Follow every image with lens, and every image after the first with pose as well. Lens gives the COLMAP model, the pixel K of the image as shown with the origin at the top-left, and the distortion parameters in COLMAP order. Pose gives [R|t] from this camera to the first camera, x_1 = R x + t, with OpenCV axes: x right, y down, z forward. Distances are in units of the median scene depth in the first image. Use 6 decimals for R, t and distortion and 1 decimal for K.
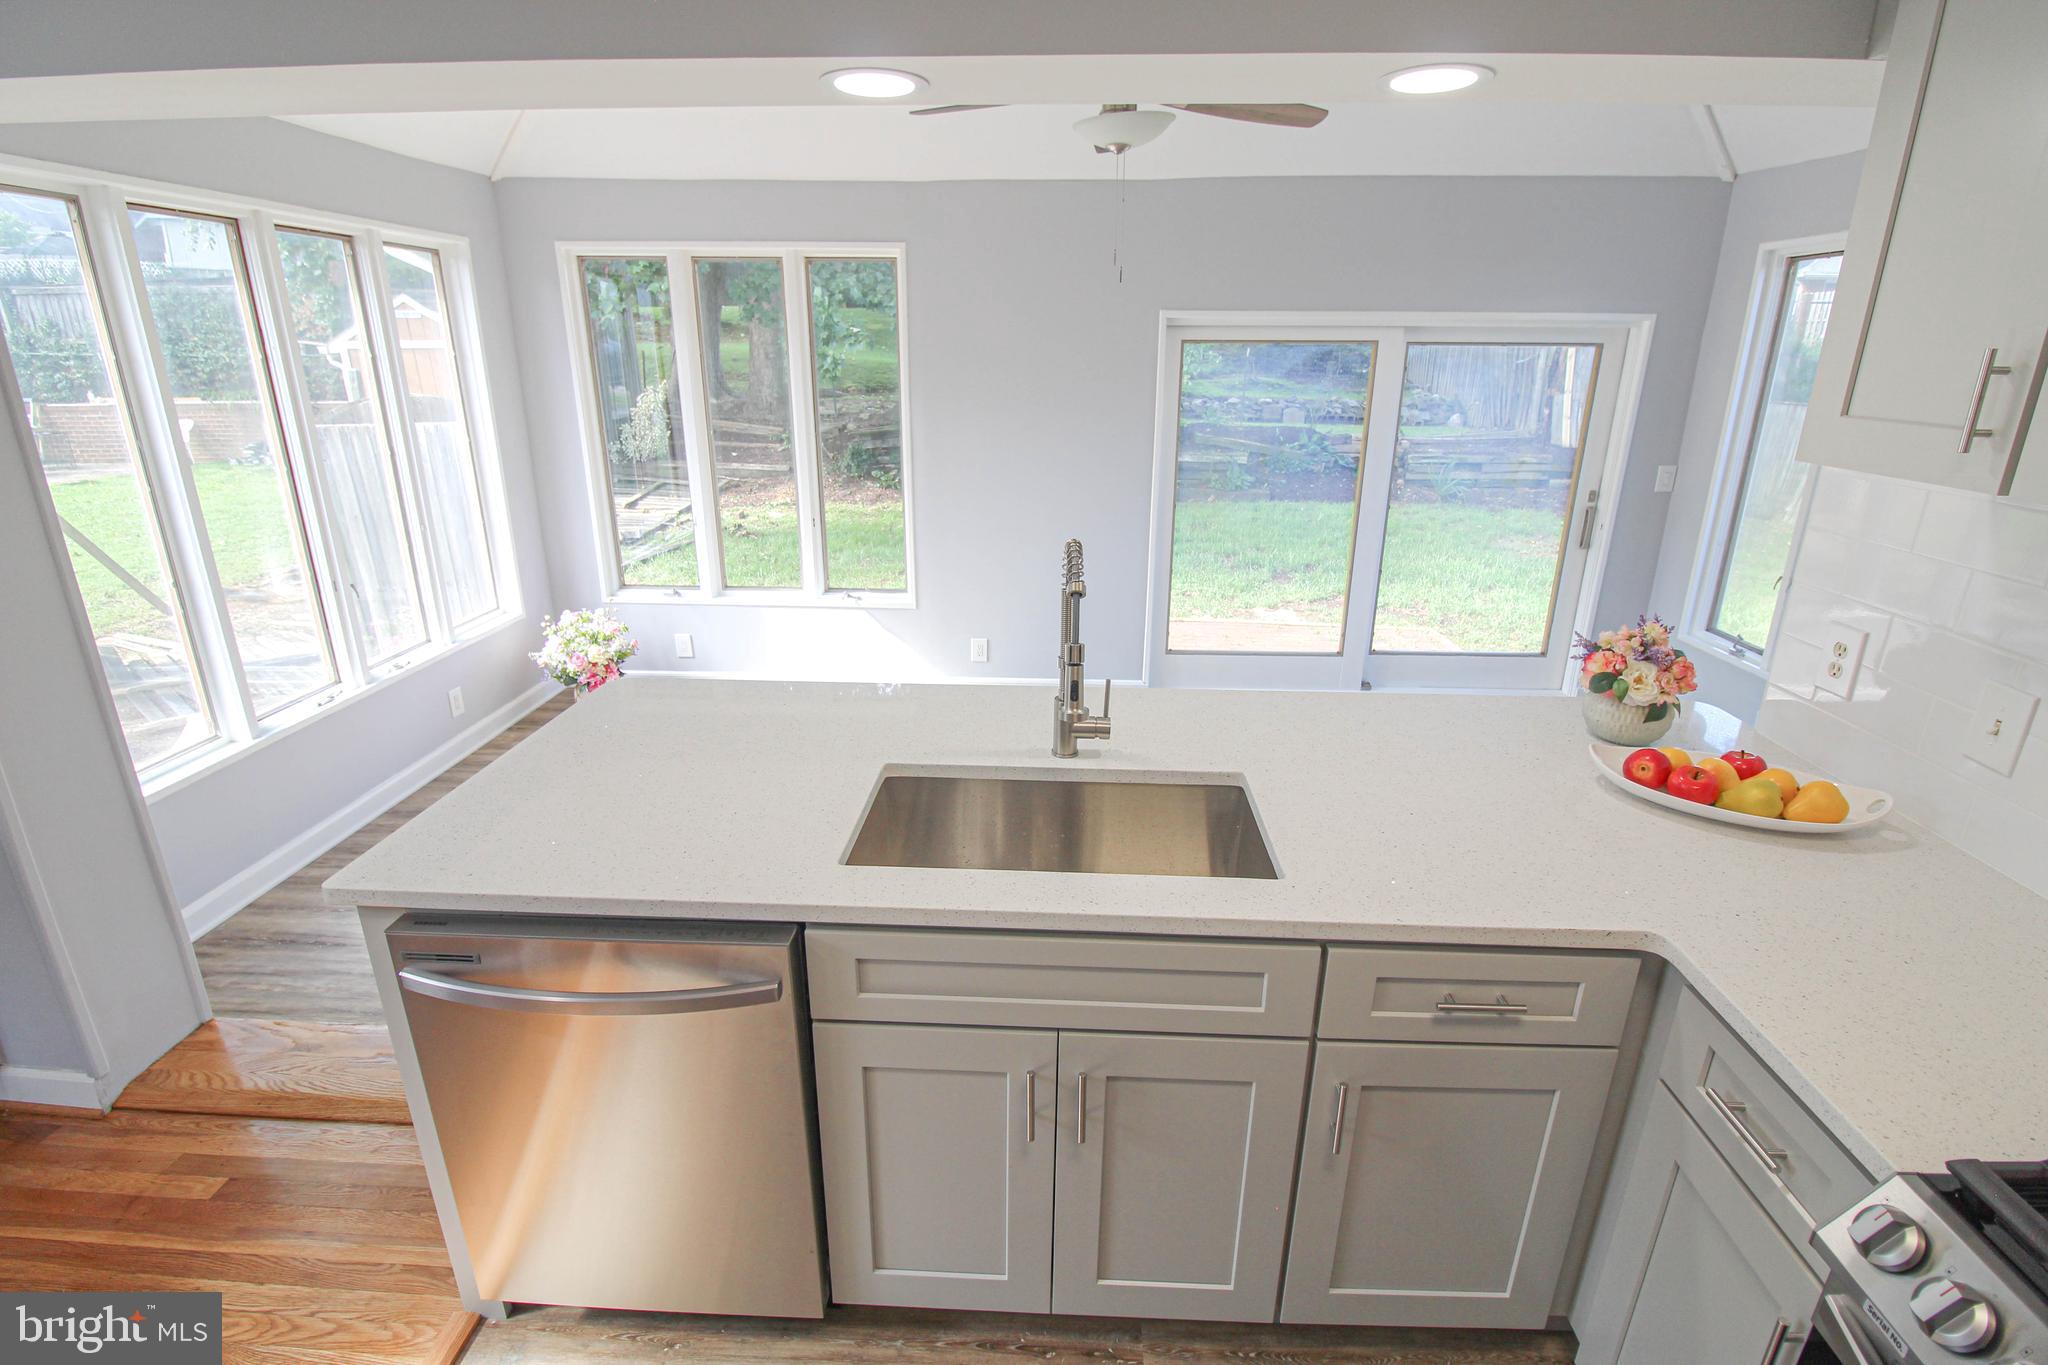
lens RADIAL K [[950.9, 0, 1028.1], [0, 950.9, 667.5], [0, 0, 1]] dist [-0.000834, -0.011660]
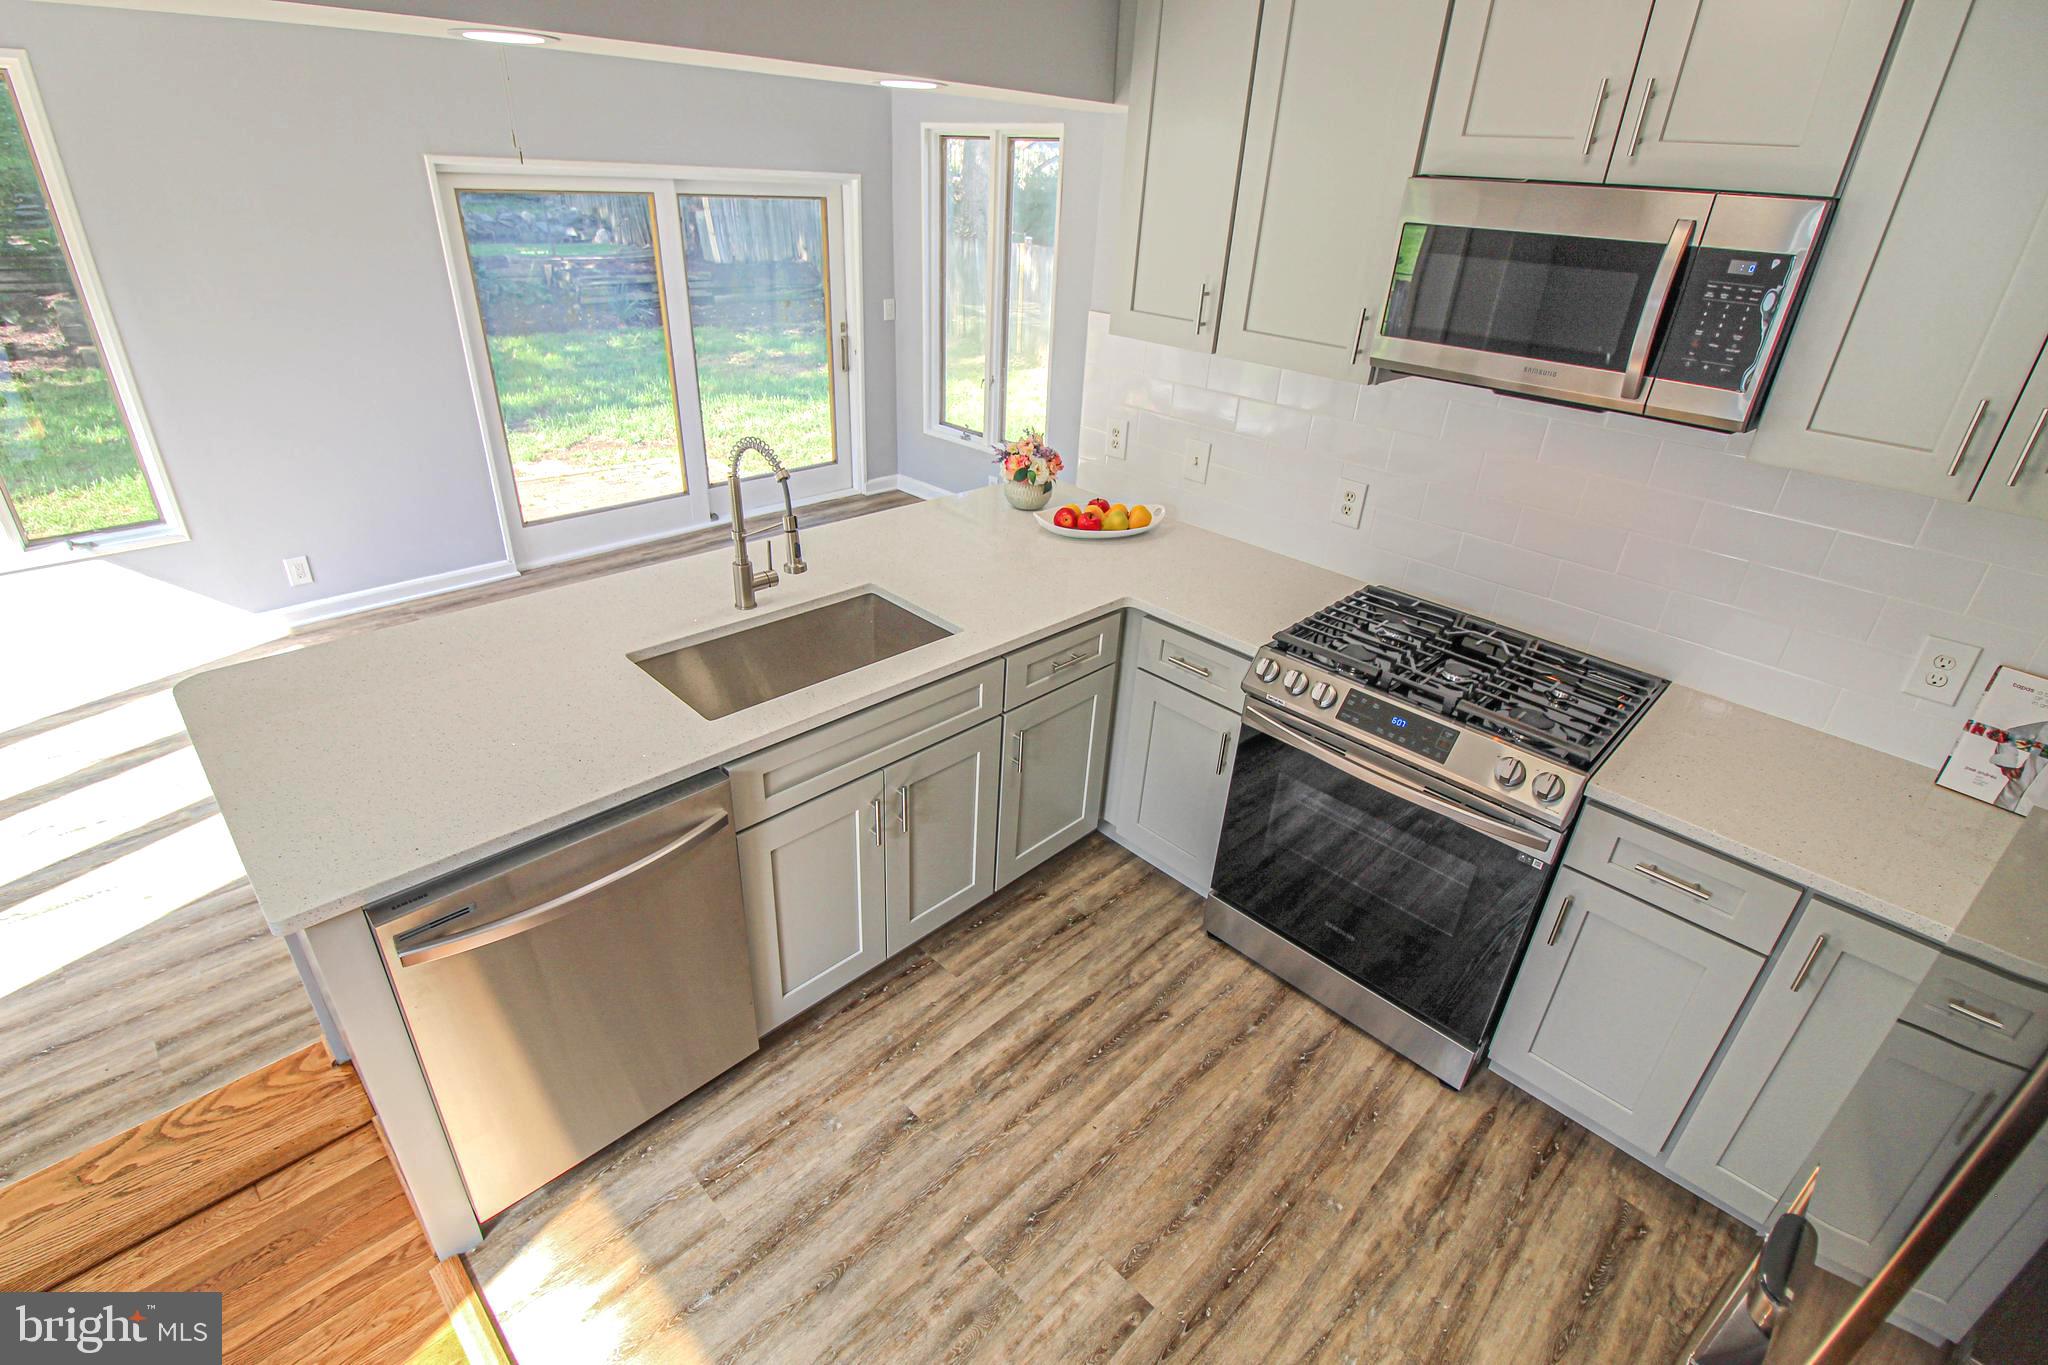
lens RADIAL K [[950.9, 0, 1026.9], [0, 950.9, 671.4], [0, 0, 1]] dist [-0.000834, -0.011660]
pose [[0.670830, -0.318506, 0.669732, -0.473287], [0.188984, 0.946681, 0.260921, -0.070716], [-0.717128, -0.048465, 0.695255, -0.128369]]
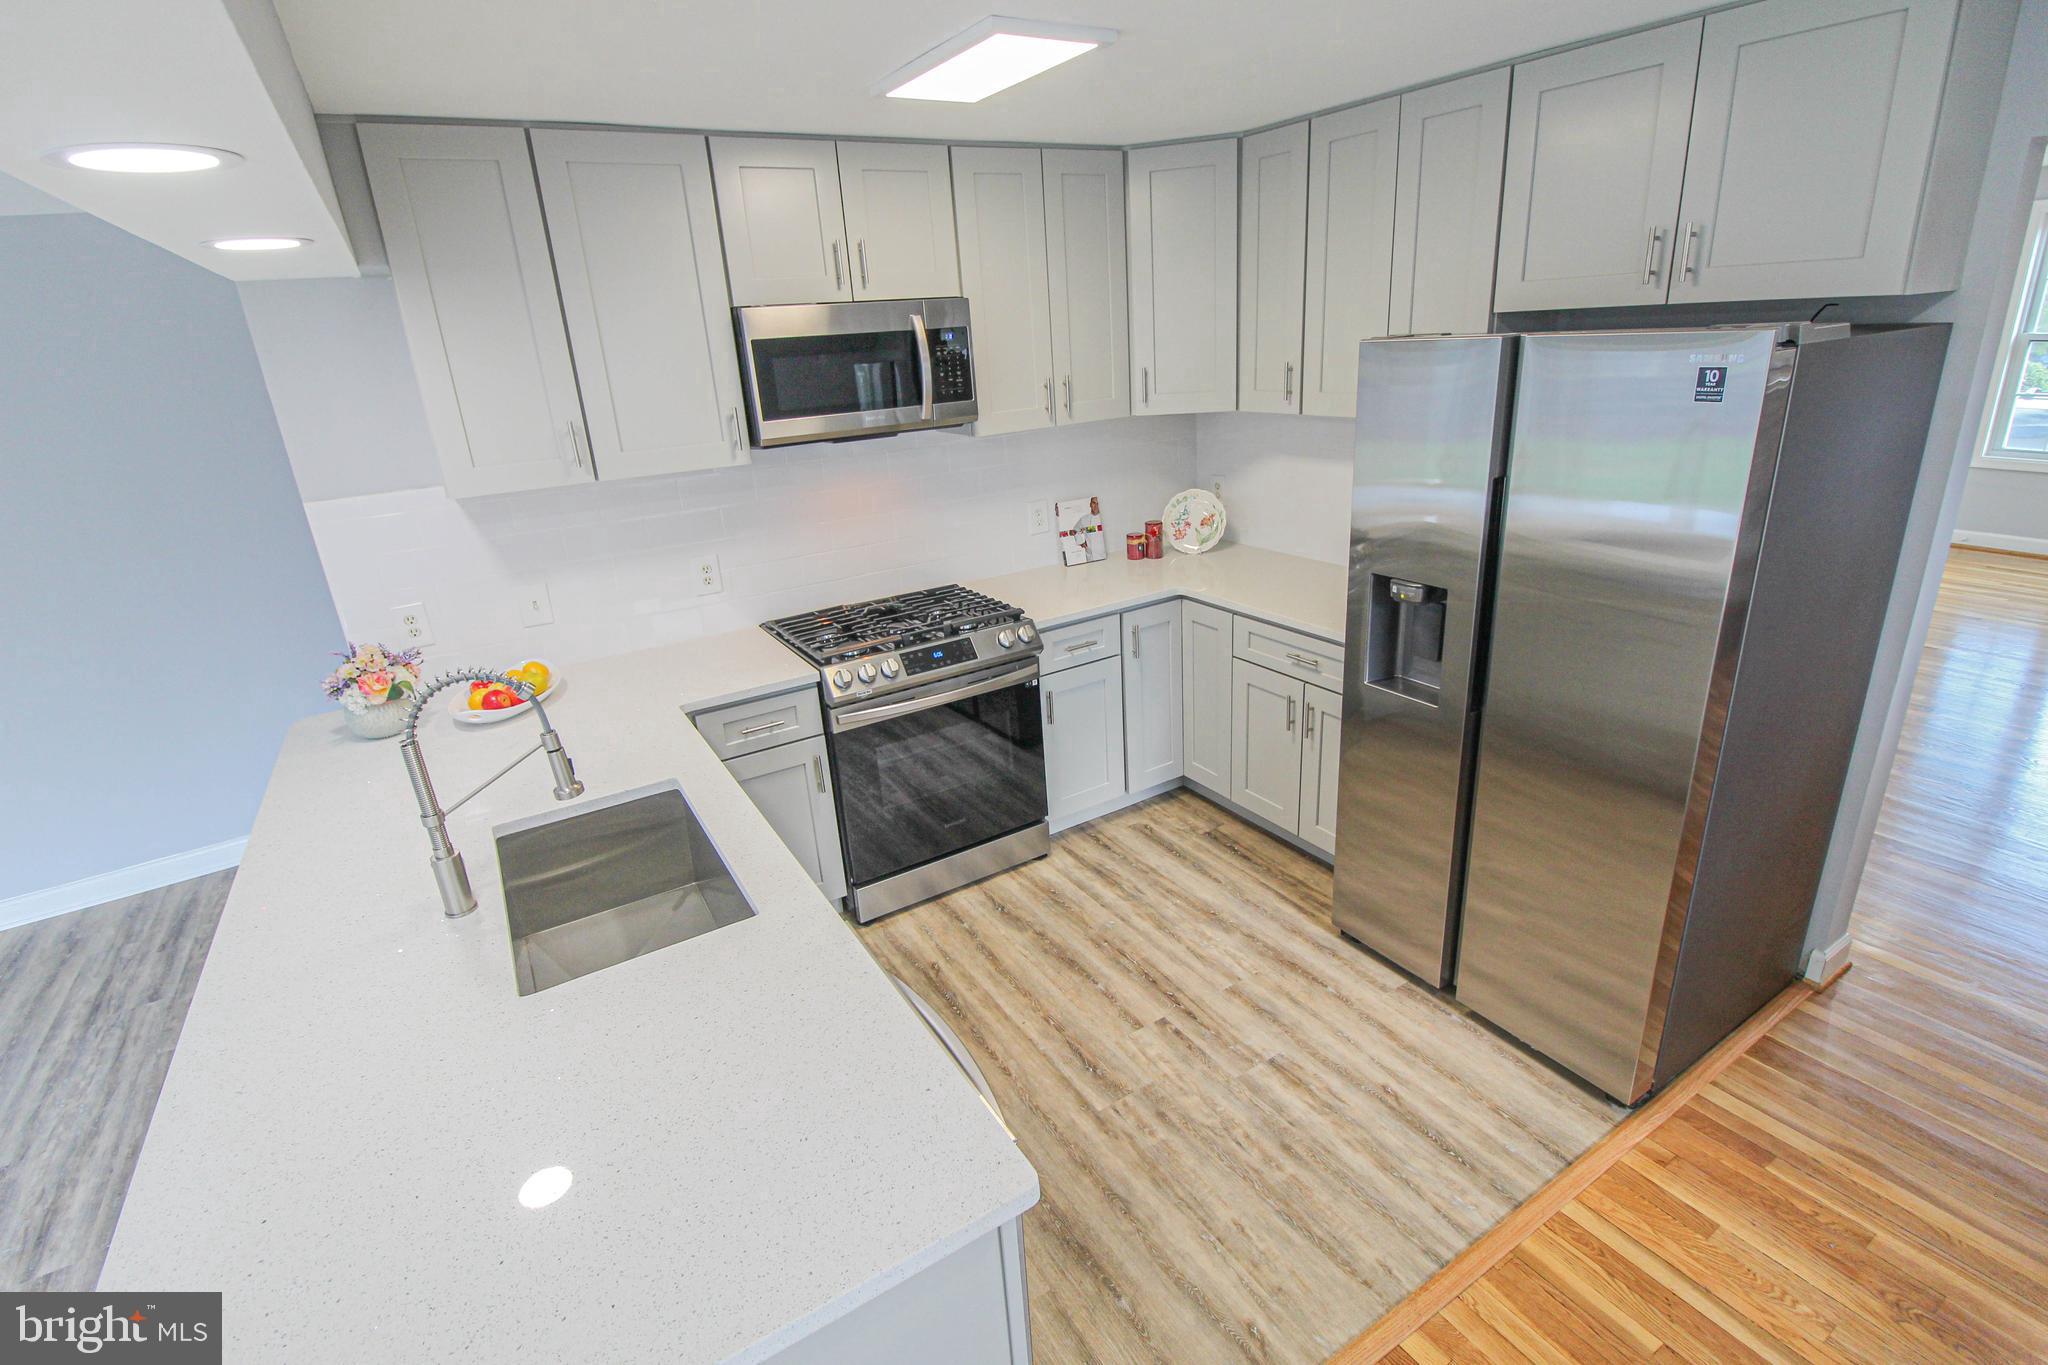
lens RADIAL K [[950.9, 0, 1025.0], [0, 950.9, 673.2], [0, 0, 1]] dist [-0.000834, -0.011660]
pose [[-0.558520, -0.256773, 0.788748, -0.749515], [0.316200, 0.813178, 0.488630, -0.301403], [-0.766859, 0.522312, -0.372984, 0.646012]]
